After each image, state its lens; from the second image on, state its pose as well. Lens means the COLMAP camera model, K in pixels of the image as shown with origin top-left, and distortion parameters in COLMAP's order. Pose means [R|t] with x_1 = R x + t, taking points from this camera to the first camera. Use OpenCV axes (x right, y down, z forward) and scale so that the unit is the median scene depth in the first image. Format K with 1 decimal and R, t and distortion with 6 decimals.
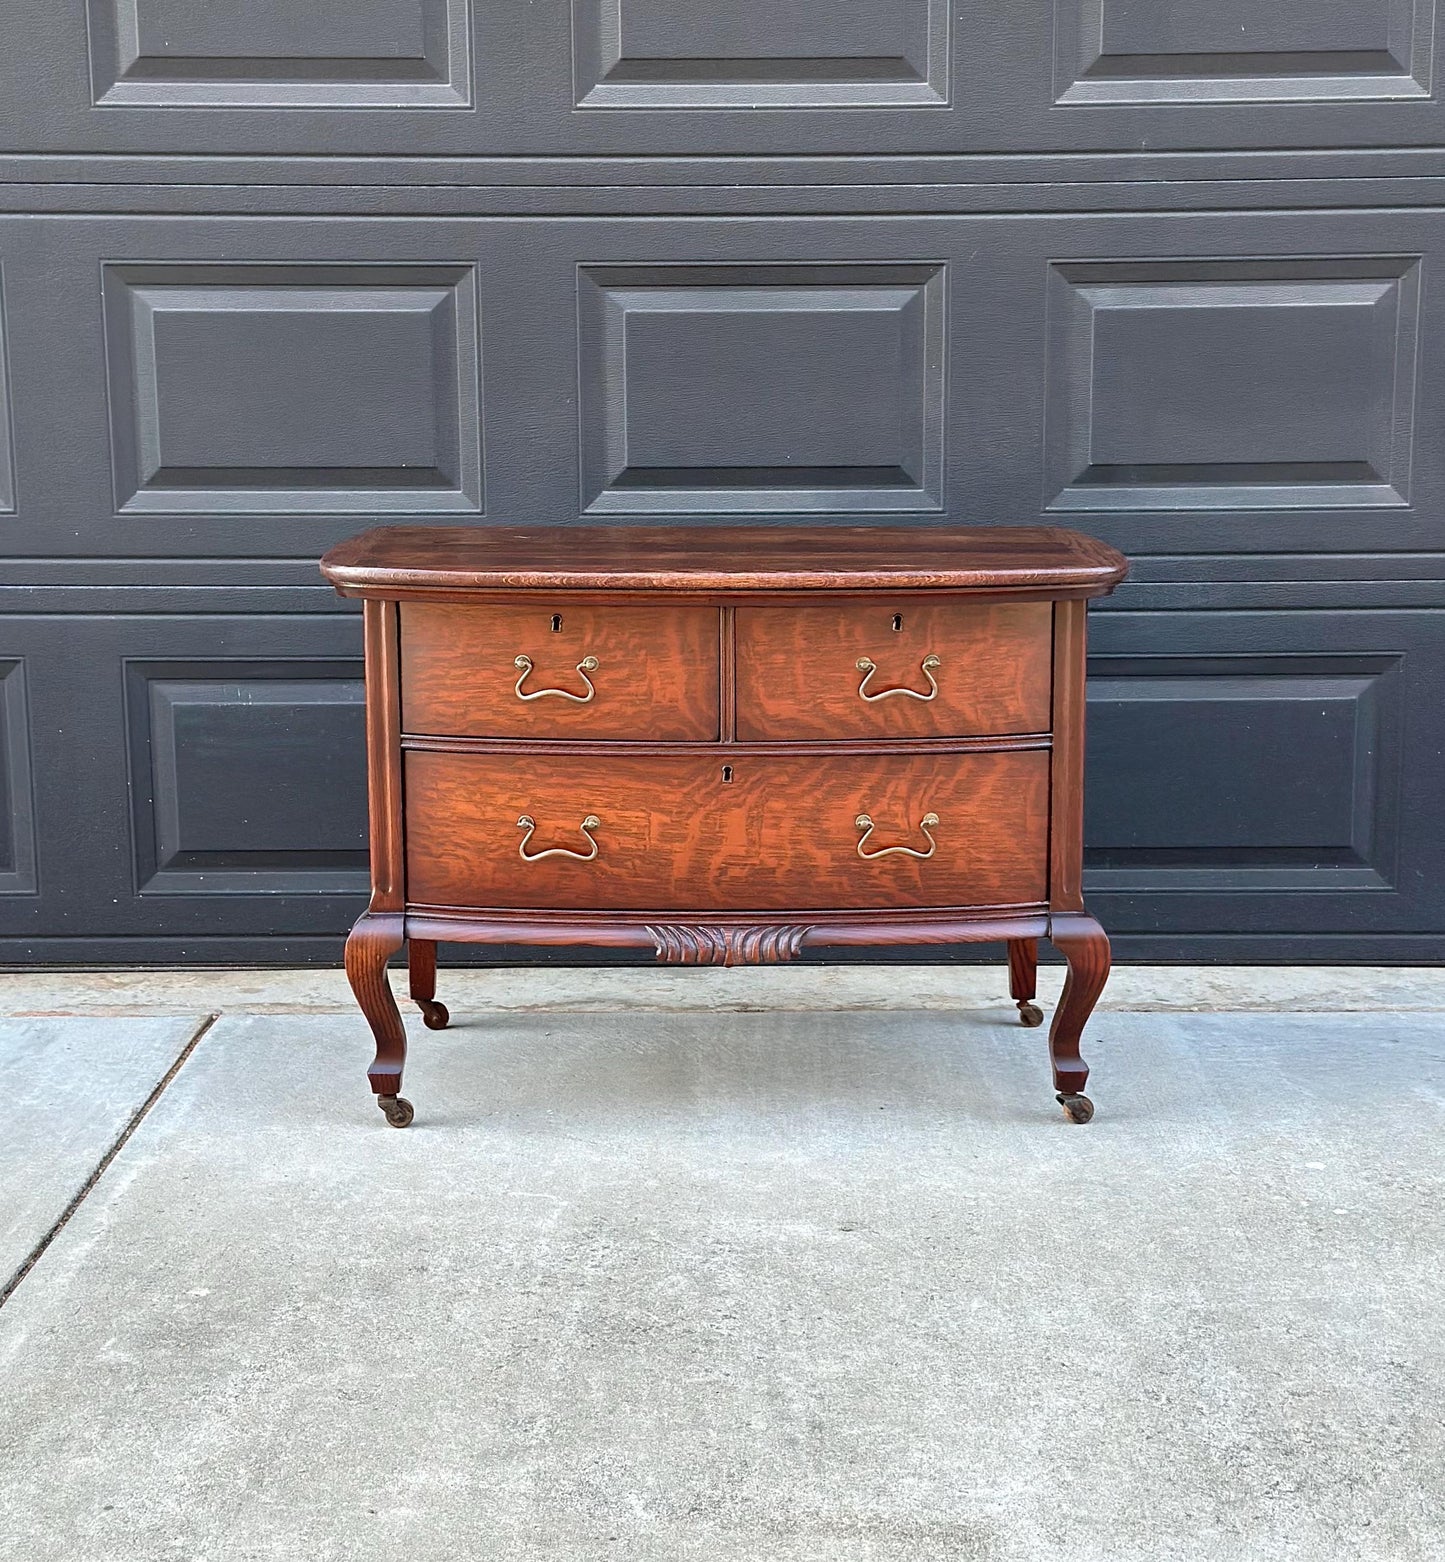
lens RADIAL K [[2778.1, 0, 729.2], [0, 2778.1, 796.9], [0, 0, 1]] dist [0.143227, 0.000000]
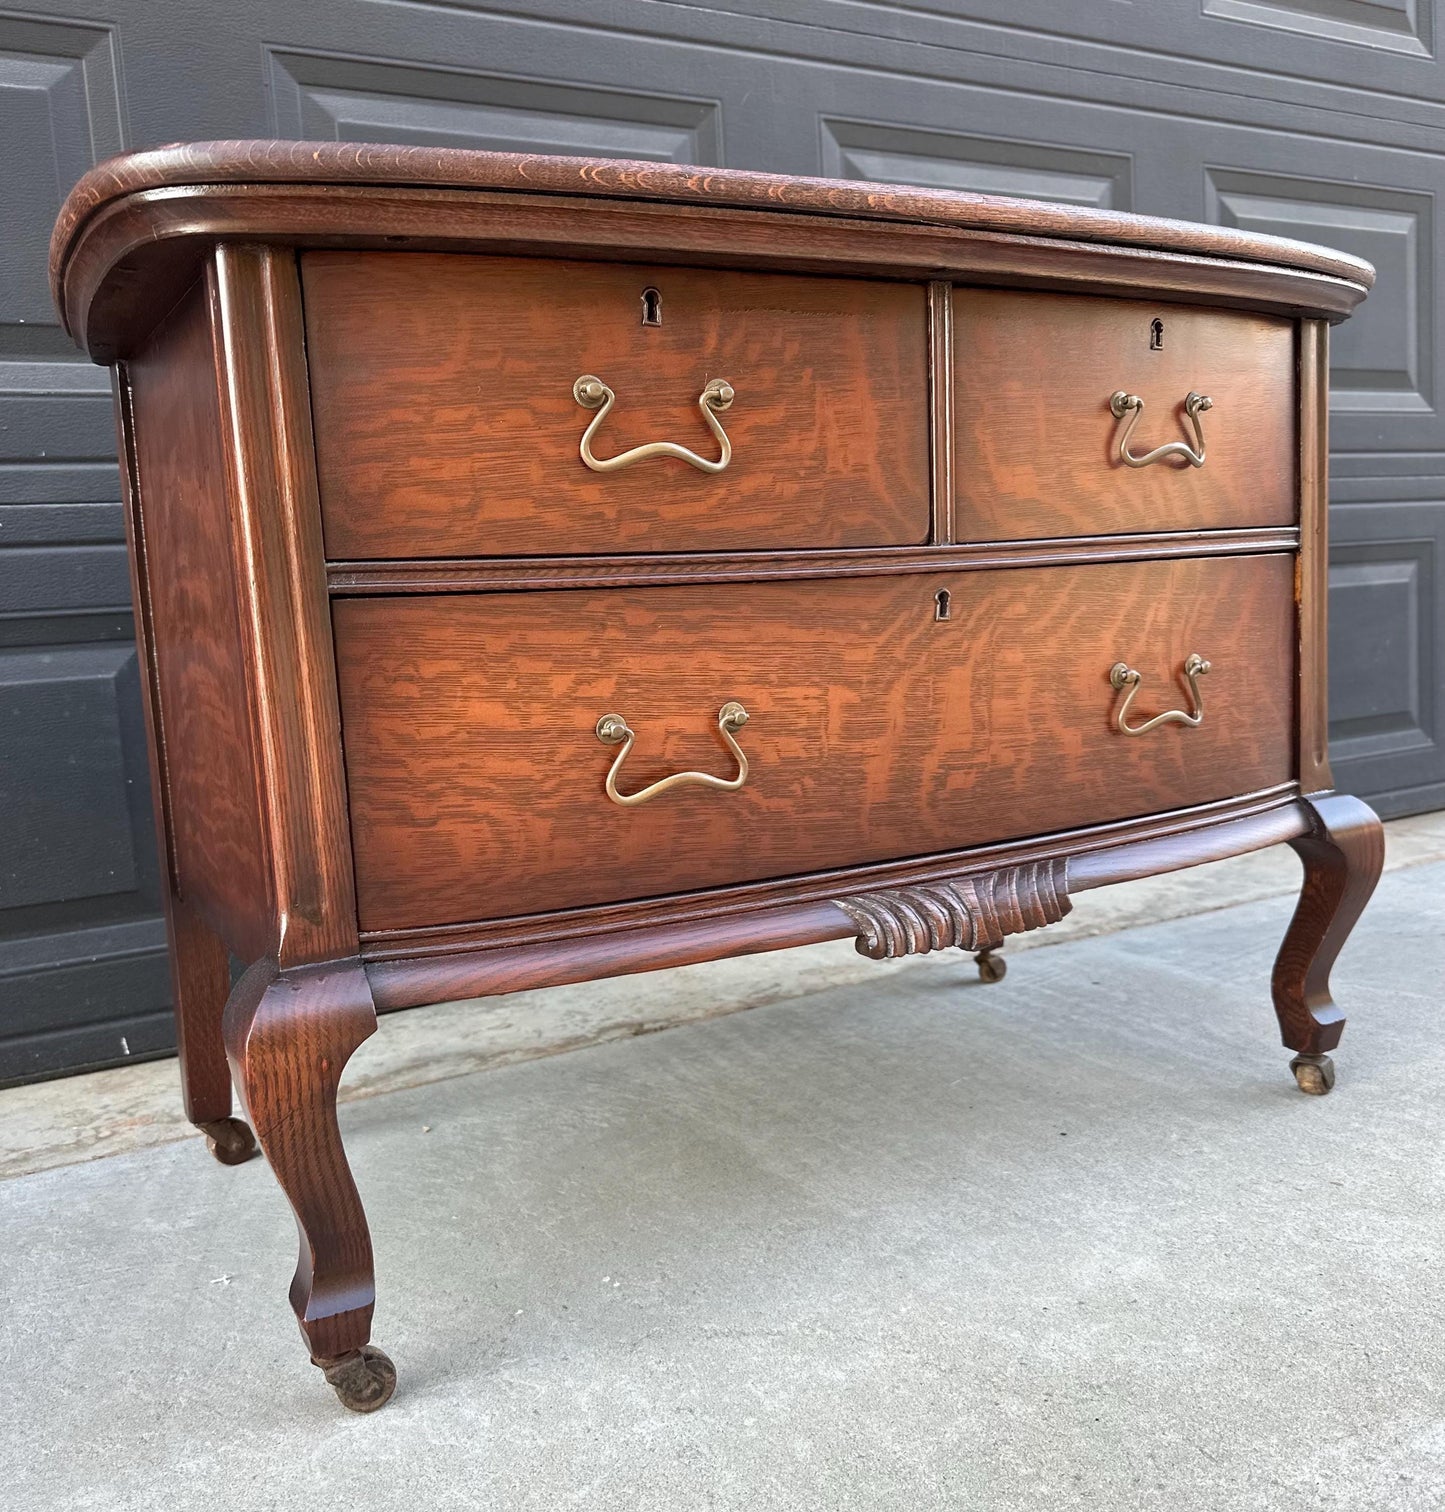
lens RADIAL K [[1413.2, 0, 743.2], [0, 1413.2, 762.3], [0, 0, 1]] dist [0.052641, 0.000000]
pose [[0.871018, -0.104611, 0.479983, -0.174248], [0.140781, 0.989238, -0.039872, 0.028583], [-0.470646, 0.102302, 0.876371, 0.769638]]
